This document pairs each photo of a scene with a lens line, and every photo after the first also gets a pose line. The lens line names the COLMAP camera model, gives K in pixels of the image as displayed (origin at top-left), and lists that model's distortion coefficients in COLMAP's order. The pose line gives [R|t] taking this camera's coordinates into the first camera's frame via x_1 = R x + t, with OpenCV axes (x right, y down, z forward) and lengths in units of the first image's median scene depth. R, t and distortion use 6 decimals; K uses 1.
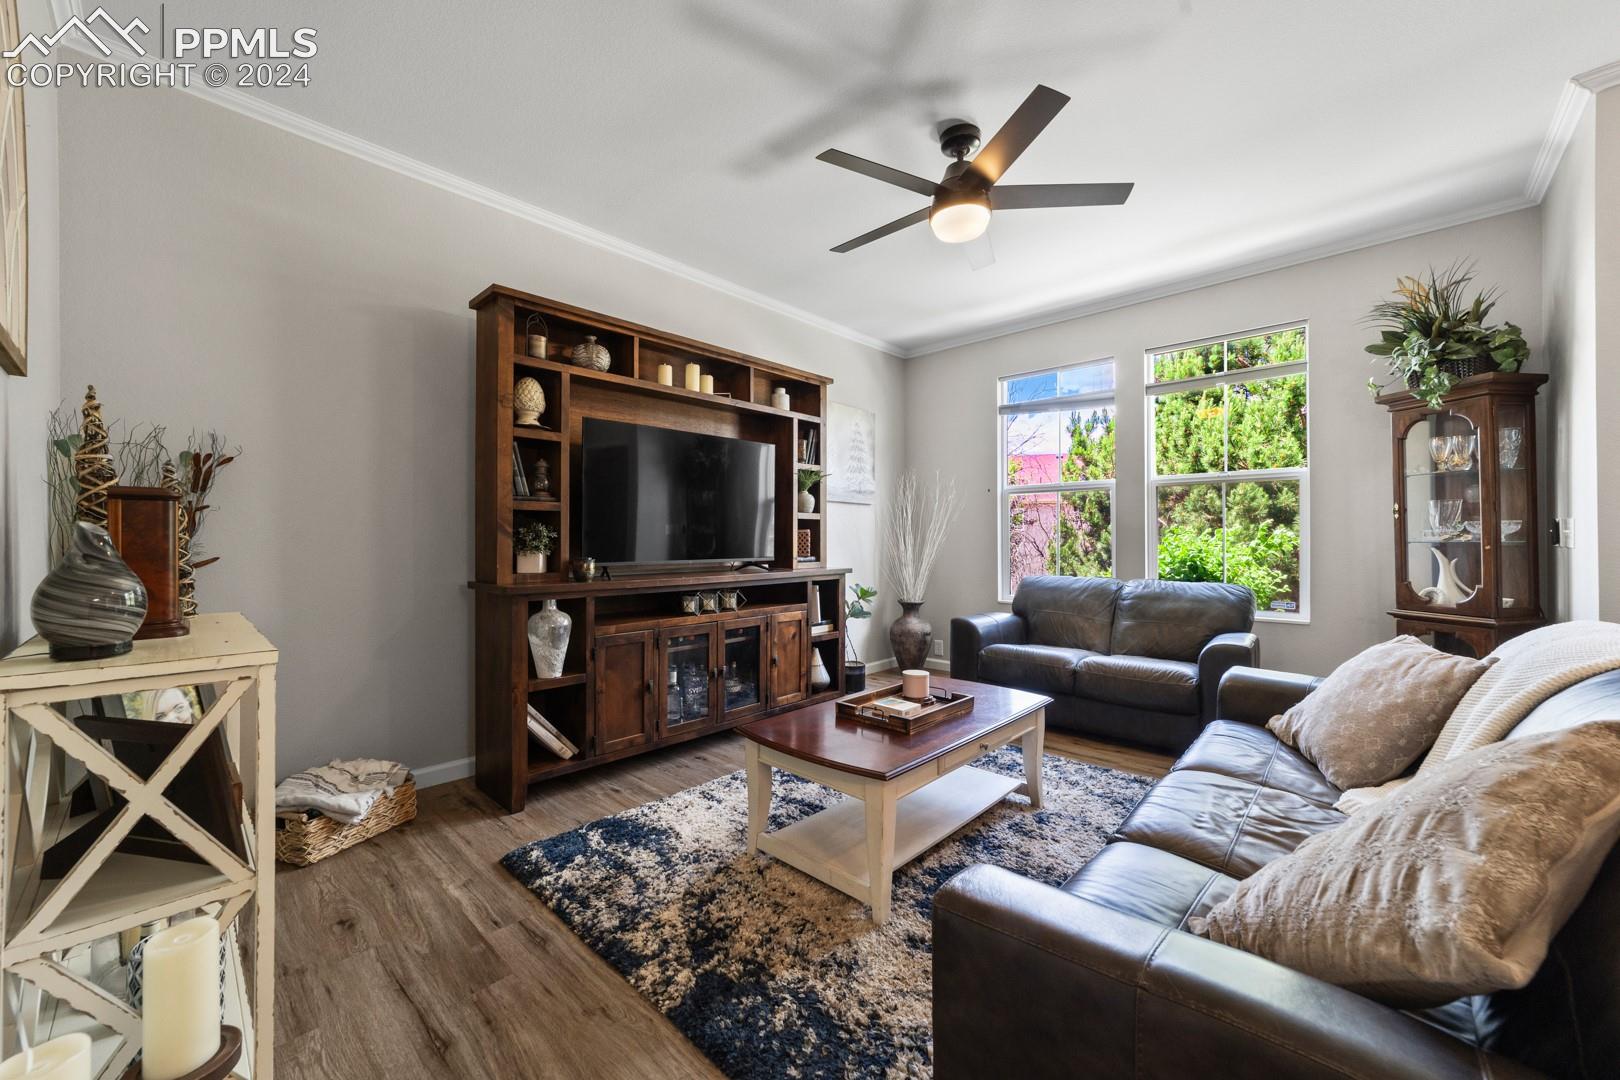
lens RADIAL K [[622.4, 0, 808.1], [0, 622.4, 540.6], [0, 0, 1]] dist [-0.015109, 0.006754]
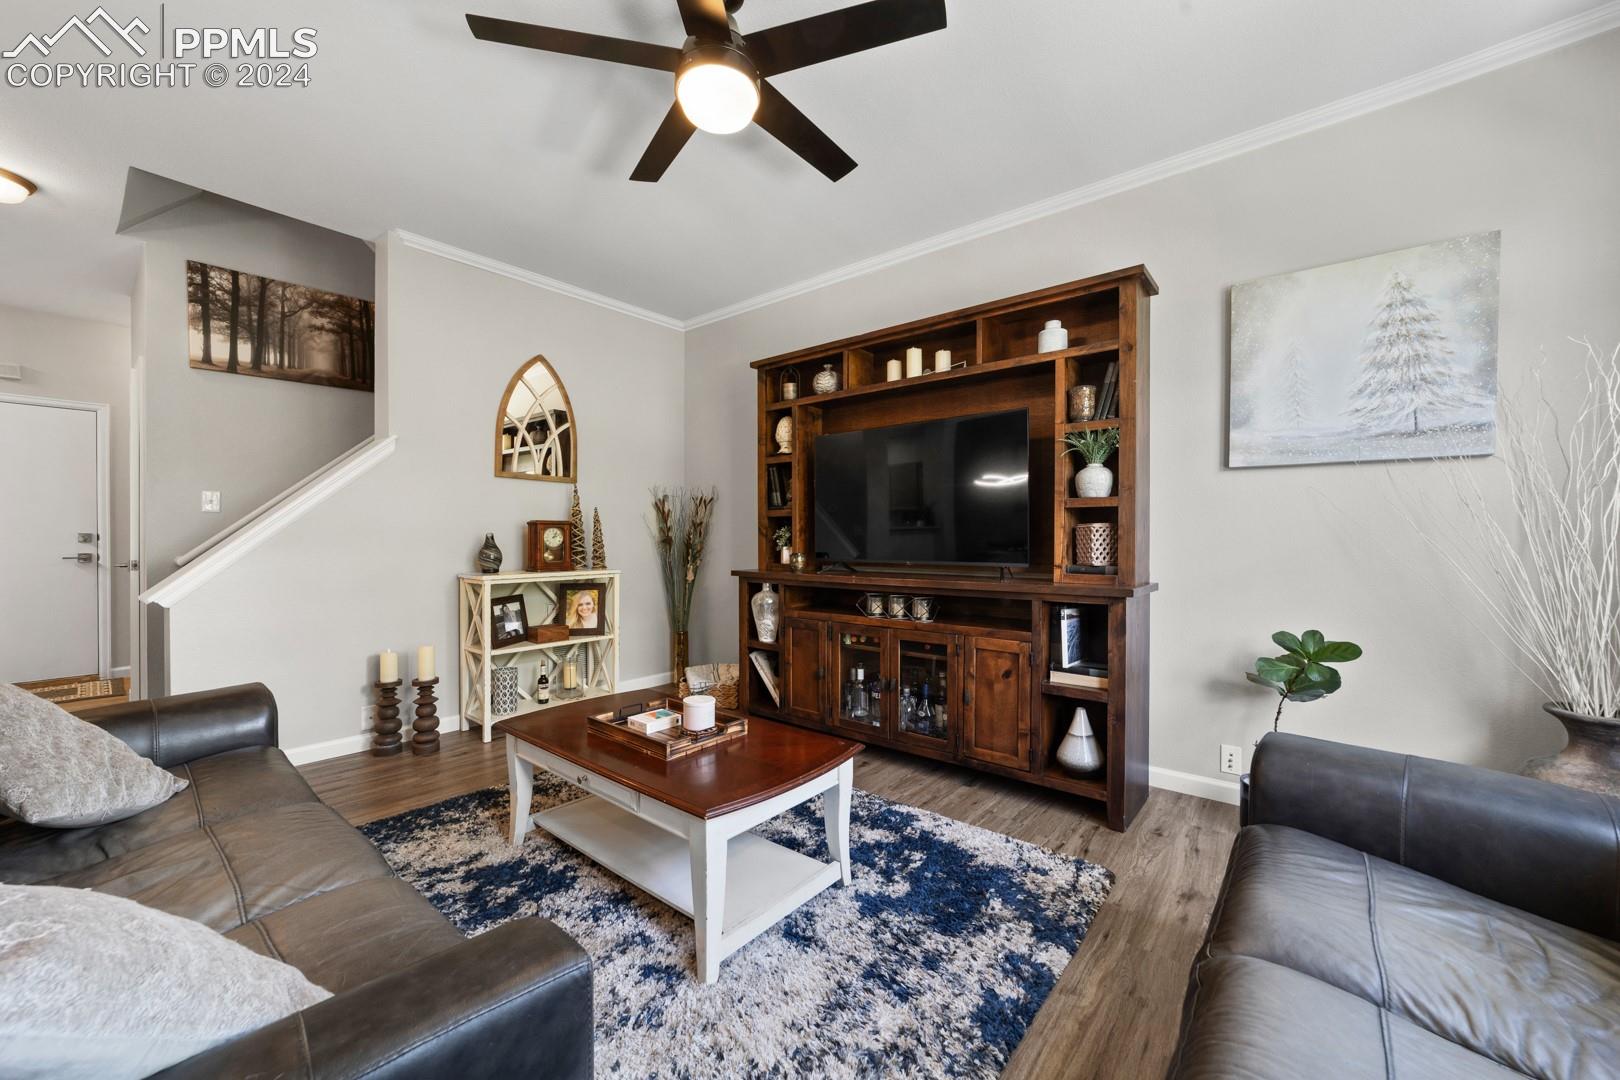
lens RADIAL K [[622.4, 0, 808.1], [0, 622.4, 540.6], [0, 0, 1]] dist [-0.015109, 0.006754]
pose [[0.064145, 0.007776, -0.997910, 0.616462], [-0.001357, 0.999969, 0.007705, -0.004432], [0.997940, 0.000860, 0.064154, 0.666715]]
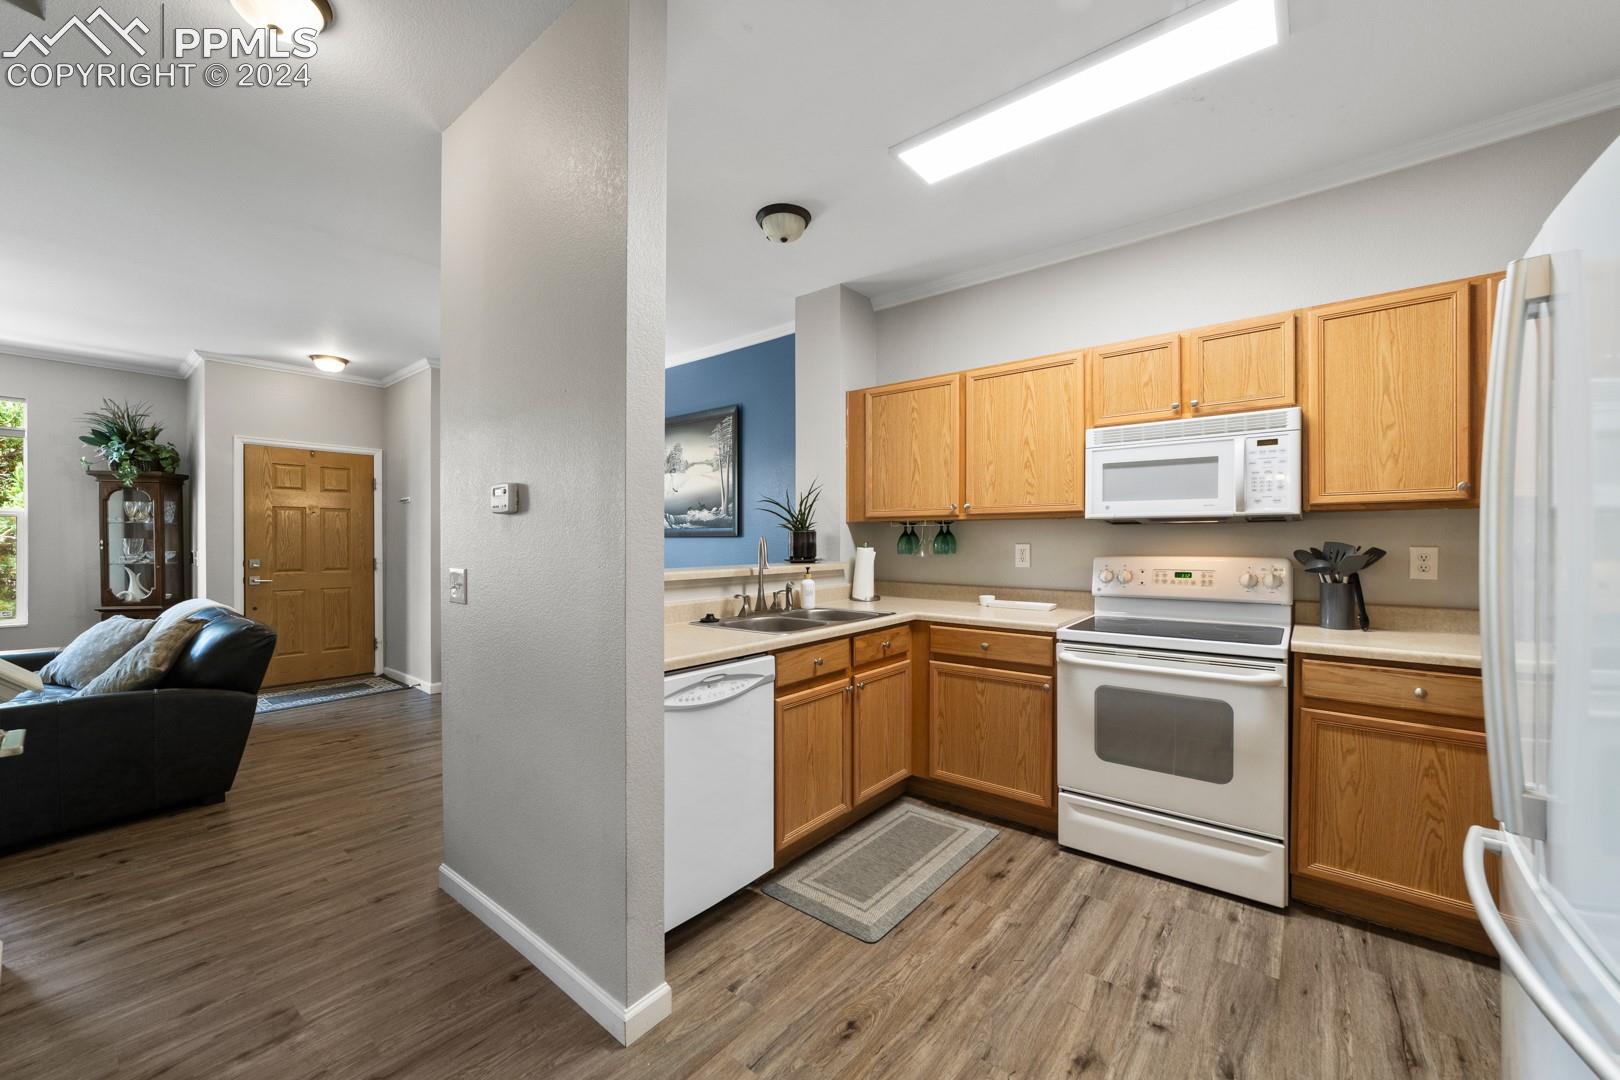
lens RADIAL K [[622.4, 0, 808.1], [0, 622.4, 540.6], [0, 0, 1]] dist [-0.015109, 0.006754]
pose [[-0.072061, 0.006073, 0.997382, -0.838650], [0.000608, 0.999982, -0.006045, -0.052876], [-0.997400, 0.000171, -0.072064, -0.768620]]
